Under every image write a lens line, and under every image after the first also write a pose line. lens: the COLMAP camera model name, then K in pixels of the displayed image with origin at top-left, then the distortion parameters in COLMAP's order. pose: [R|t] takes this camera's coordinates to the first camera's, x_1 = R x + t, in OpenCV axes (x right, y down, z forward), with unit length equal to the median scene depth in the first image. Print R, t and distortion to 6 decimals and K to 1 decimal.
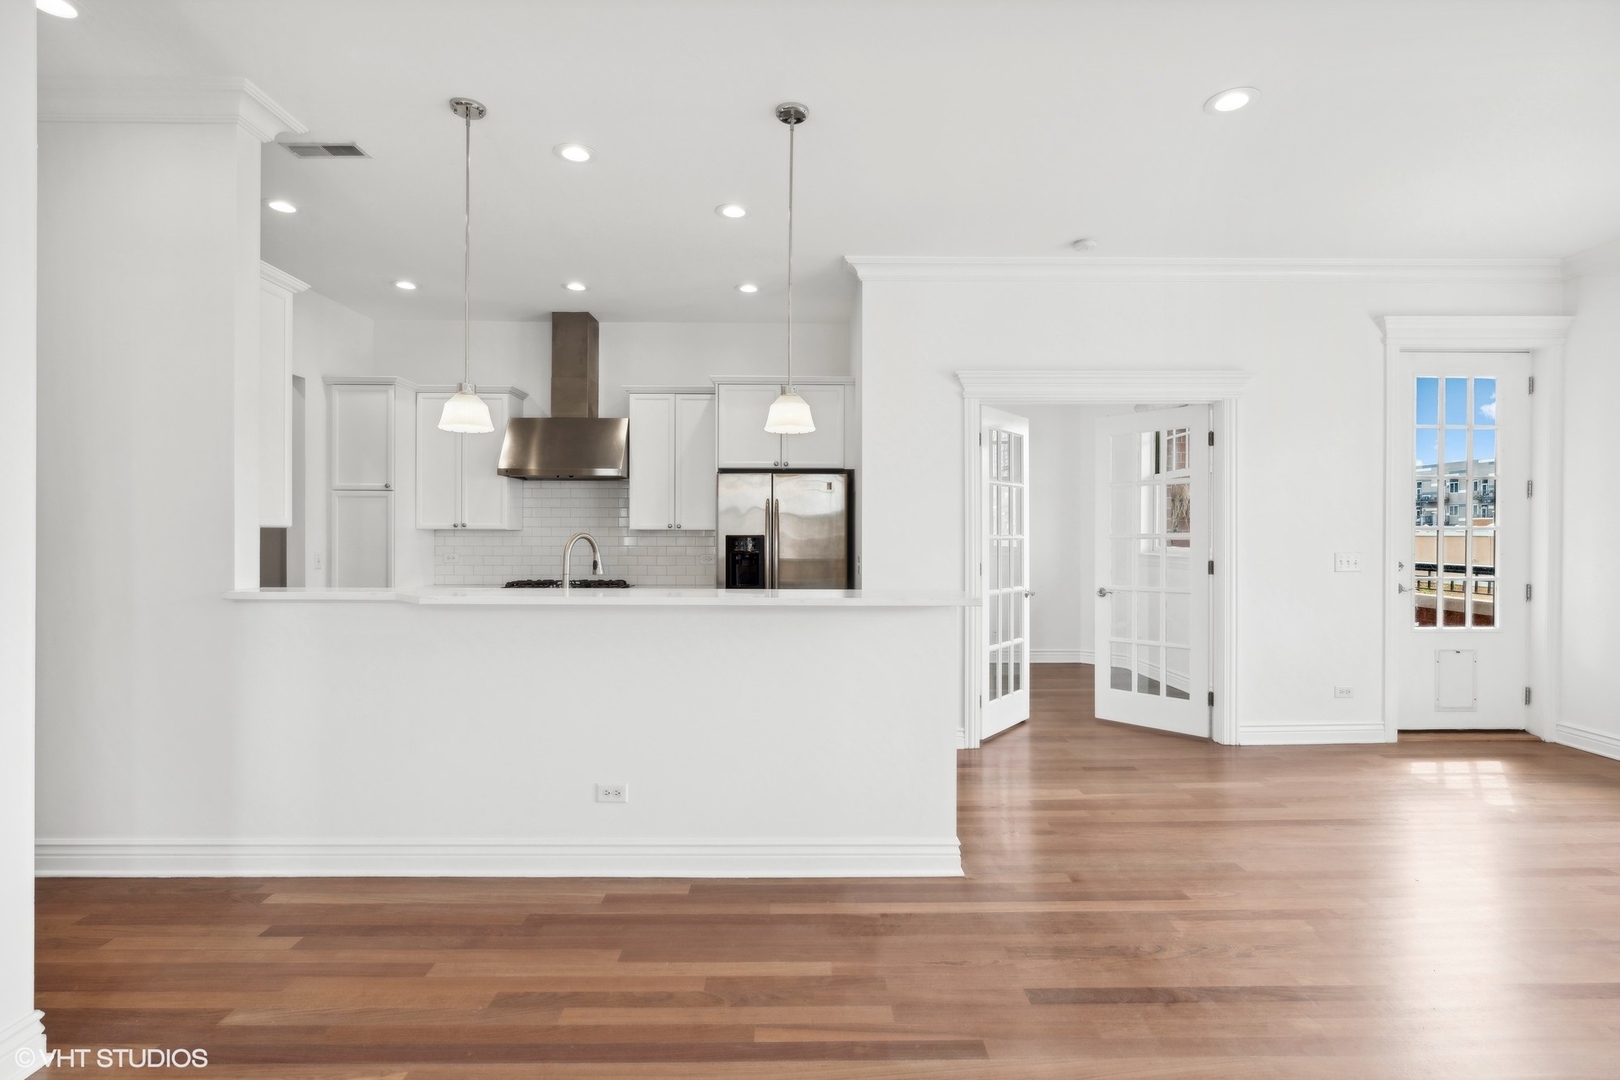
lens RADIAL K [[771.6, 0, 811.7], [0, 771.6, 533.0], [0, 0, 1]] dist [-0.002421, -0.001980]
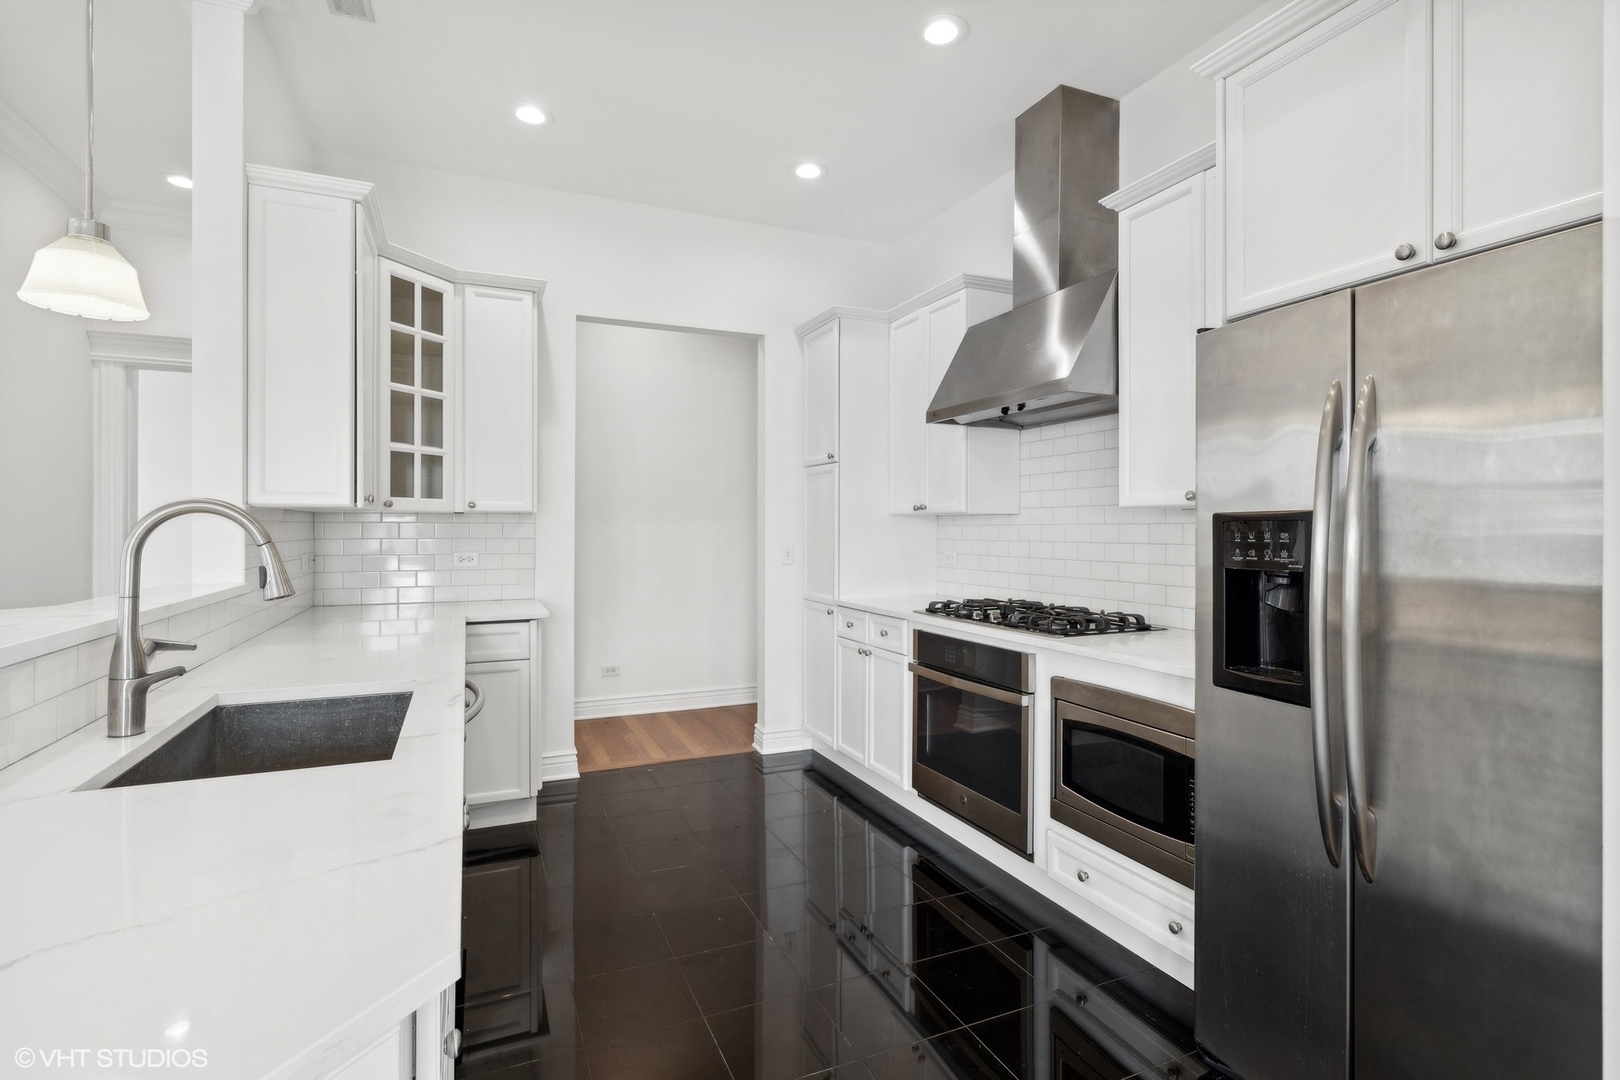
lens RADIAL K [[771.6, 0, 802.9], [0, 771.6, 526.0], [0, 0, 1]] dist [-0.002421, -0.001980]
pose [[0.393014, -0.004554, -0.919521, 0.140254], [-0.003445, 0.999973, -0.006425, 0.012898], [0.919526, 0.005693, 0.392988, 0.806881]]
